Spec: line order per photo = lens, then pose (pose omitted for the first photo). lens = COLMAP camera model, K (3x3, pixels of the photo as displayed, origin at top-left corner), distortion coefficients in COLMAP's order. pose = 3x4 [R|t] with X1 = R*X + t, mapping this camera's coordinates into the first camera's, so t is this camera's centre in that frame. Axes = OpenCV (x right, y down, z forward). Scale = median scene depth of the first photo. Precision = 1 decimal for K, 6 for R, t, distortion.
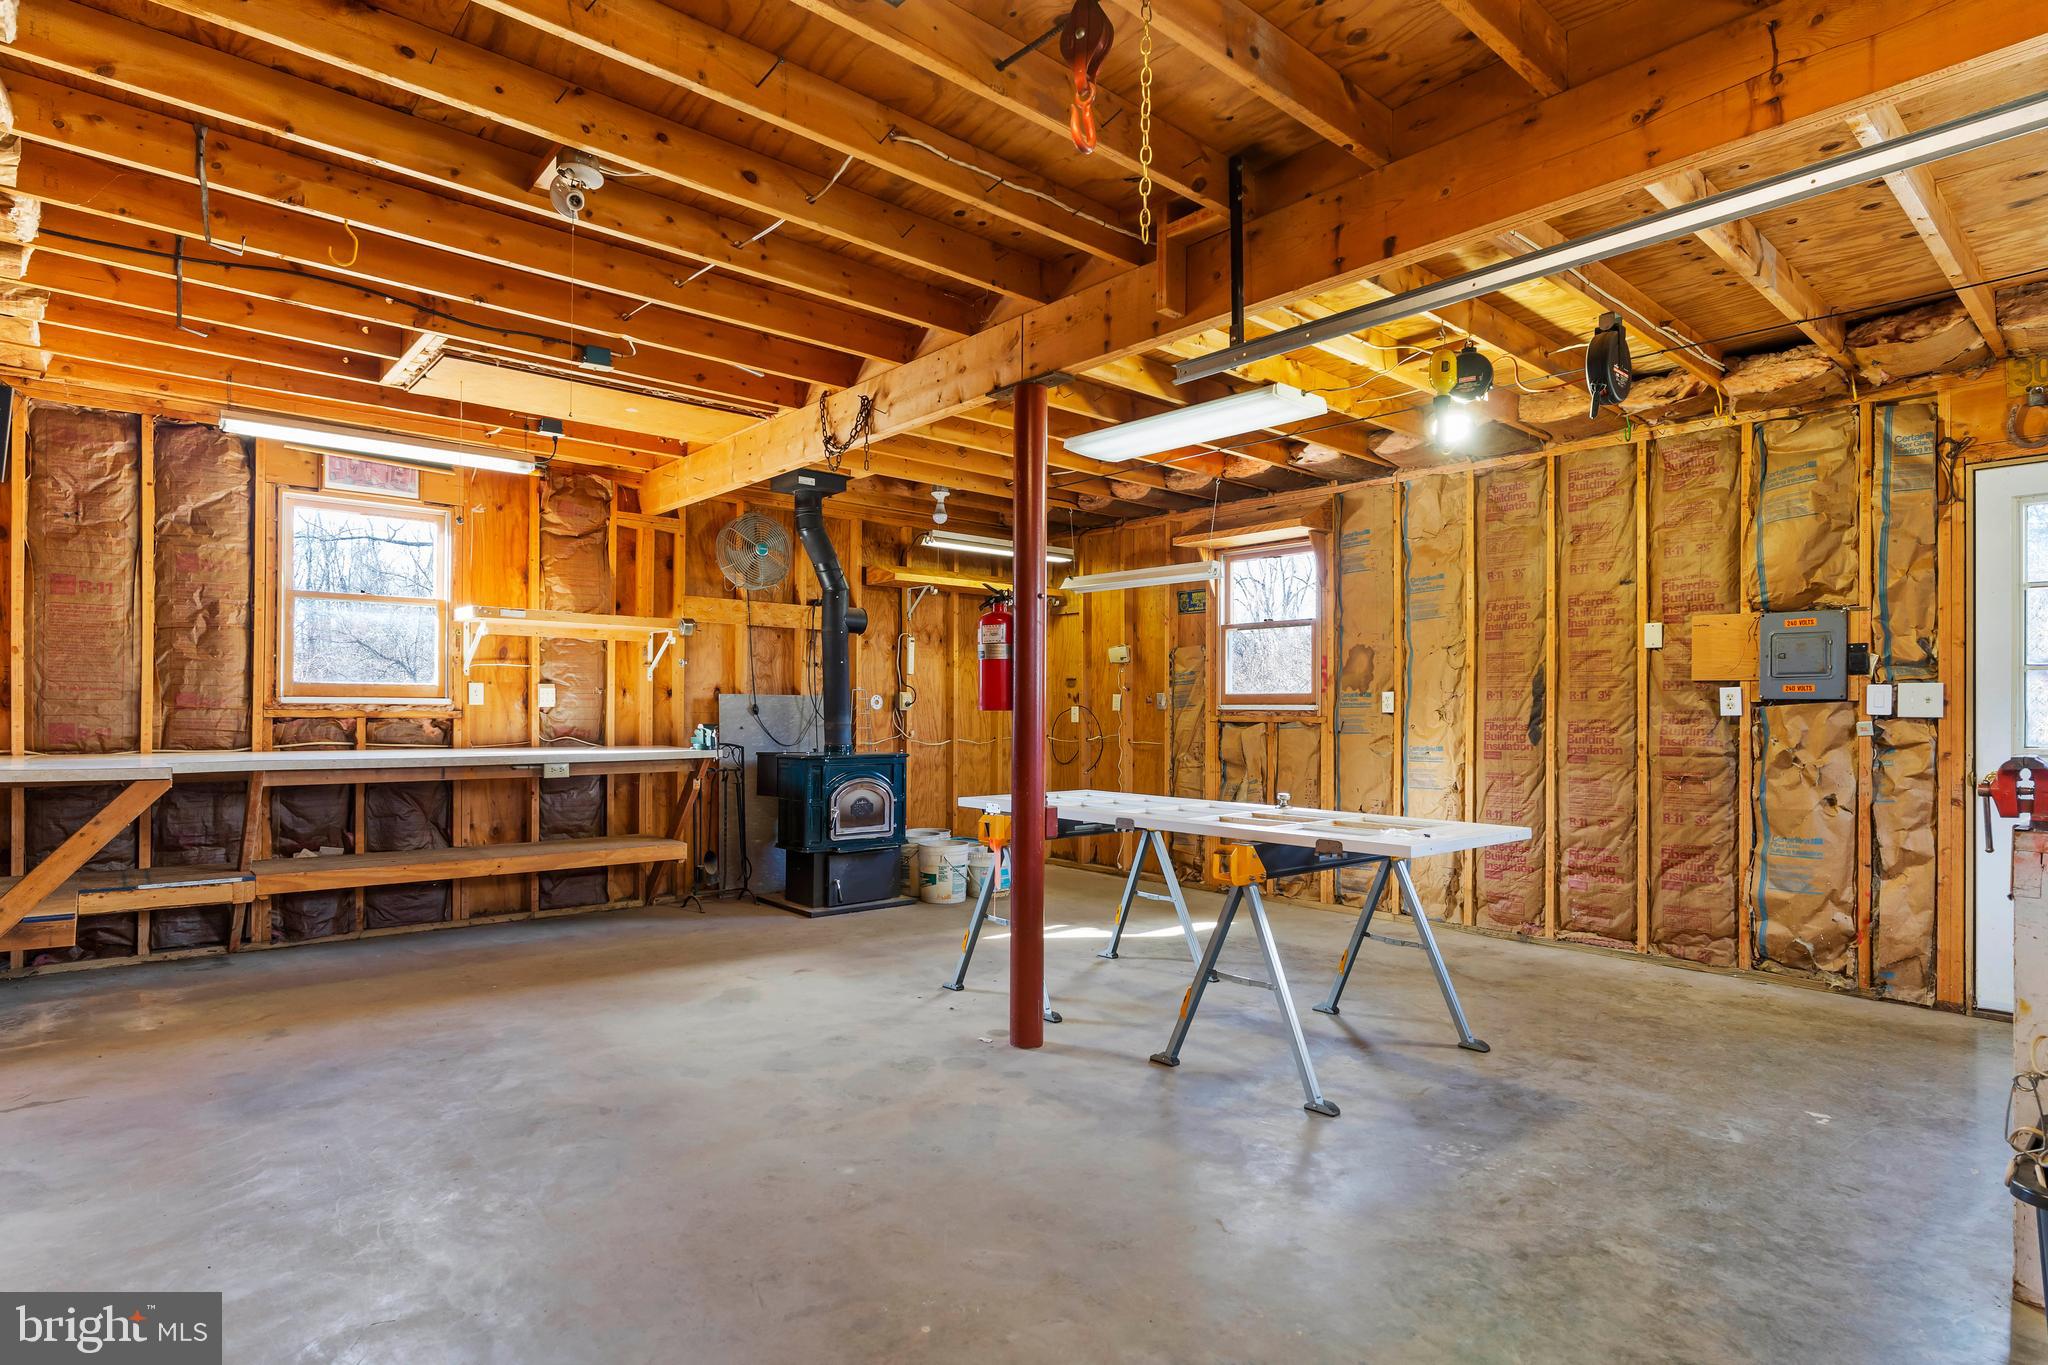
lens RADIAL K [[1062.2, 0, 1017.6], [0, 1062.2, 677.5], [0, 0, 1]] dist [-0.002382, 0.000201]
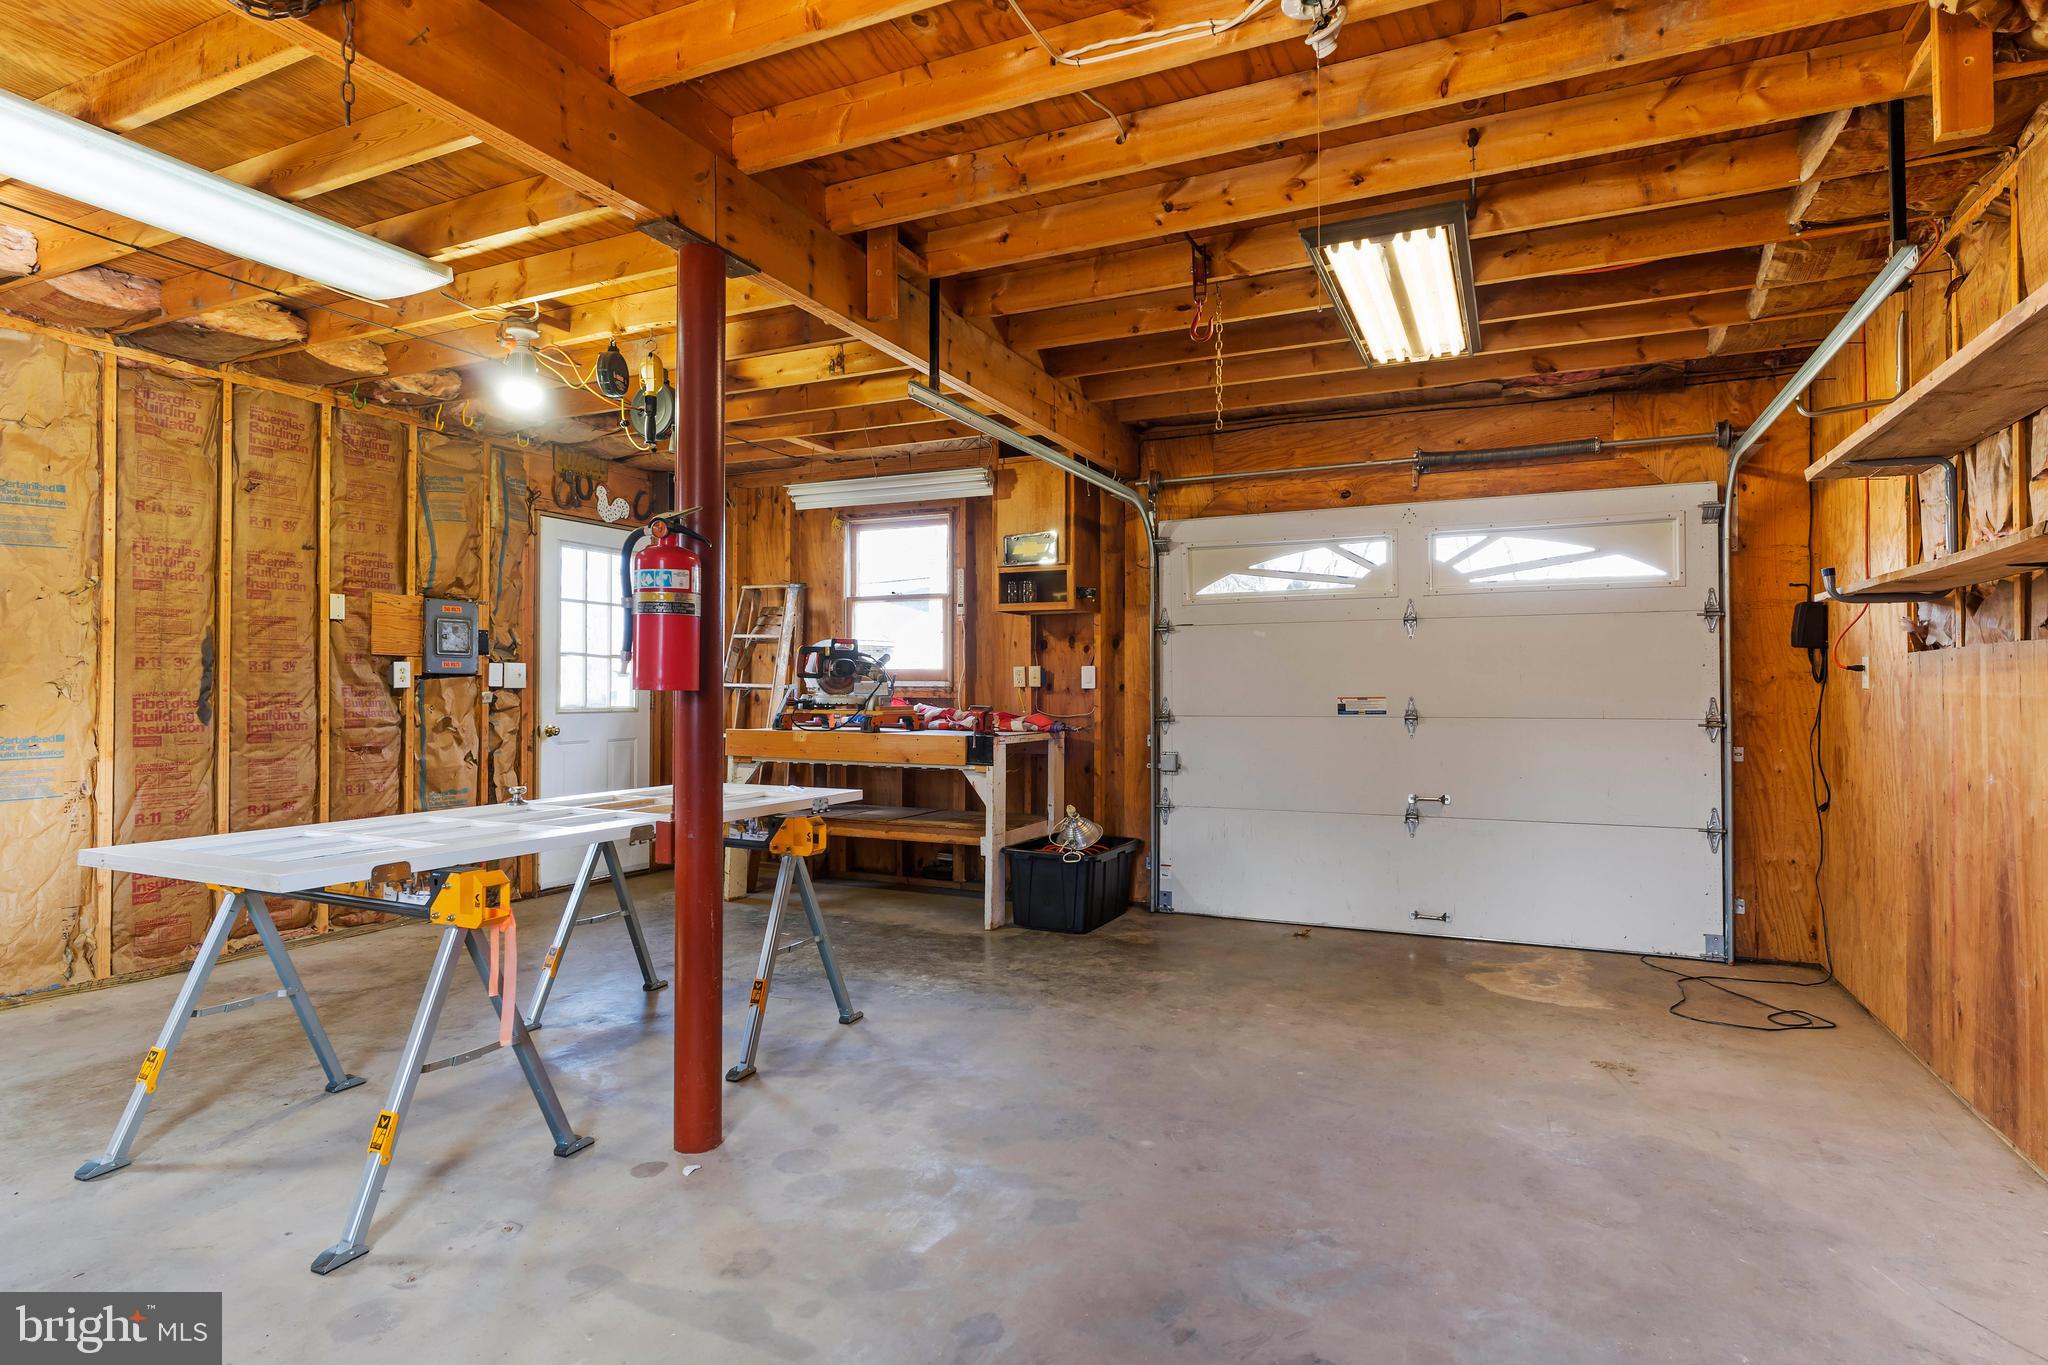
lens RADIAL K [[1062.2, 0, 1017.6], [0, 1062.2, 677.5], [0, 0, 1]] dist [-0.002382, 0.000201]
pose [[-0.386204, -0.000666, 0.922413, -0.561931], [-0.035353, 0.999276, -0.014081, 0.017838], [-0.921736, -0.038048, -0.385948, 0.812025]]
